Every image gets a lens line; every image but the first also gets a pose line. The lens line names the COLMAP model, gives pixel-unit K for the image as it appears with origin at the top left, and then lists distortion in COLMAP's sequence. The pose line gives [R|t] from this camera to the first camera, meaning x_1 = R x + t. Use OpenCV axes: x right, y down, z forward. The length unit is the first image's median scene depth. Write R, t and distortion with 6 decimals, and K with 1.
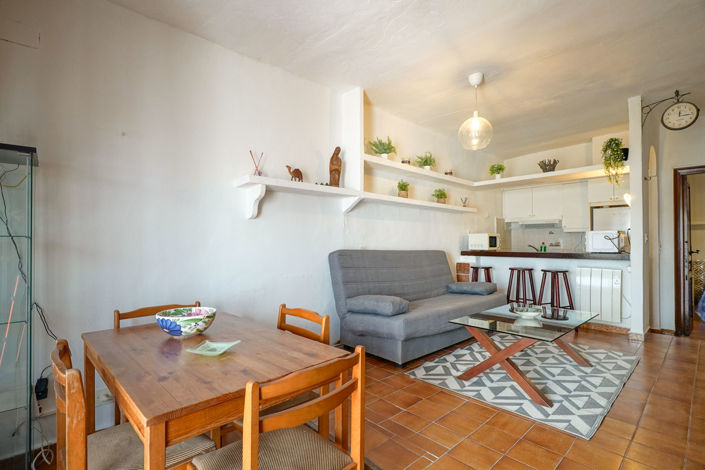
lens RADIAL K [[342.6, 0, 355.1], [0, 342.6, 238.1], [0, 0, 1]] dist [-0.009798, 0.002117]
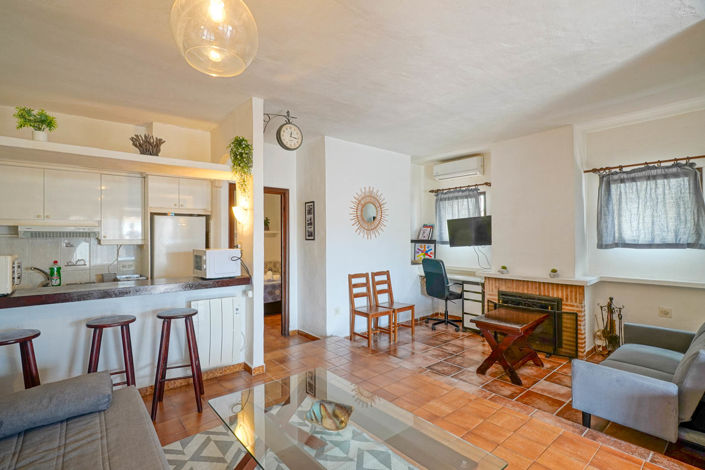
lens RADIAL K [[322.7, 0, 355.5], [0, 322.7, 234.8], [0, 0, 1]] dist [0.001304, 0.000142]
pose [[0.051847, 0.002742, 0.998651, -0.002928], [-0.007185, 0.999971, -0.002372, -0.055201], [-0.998629, -0.007052, 0.051865, 0.645012]]
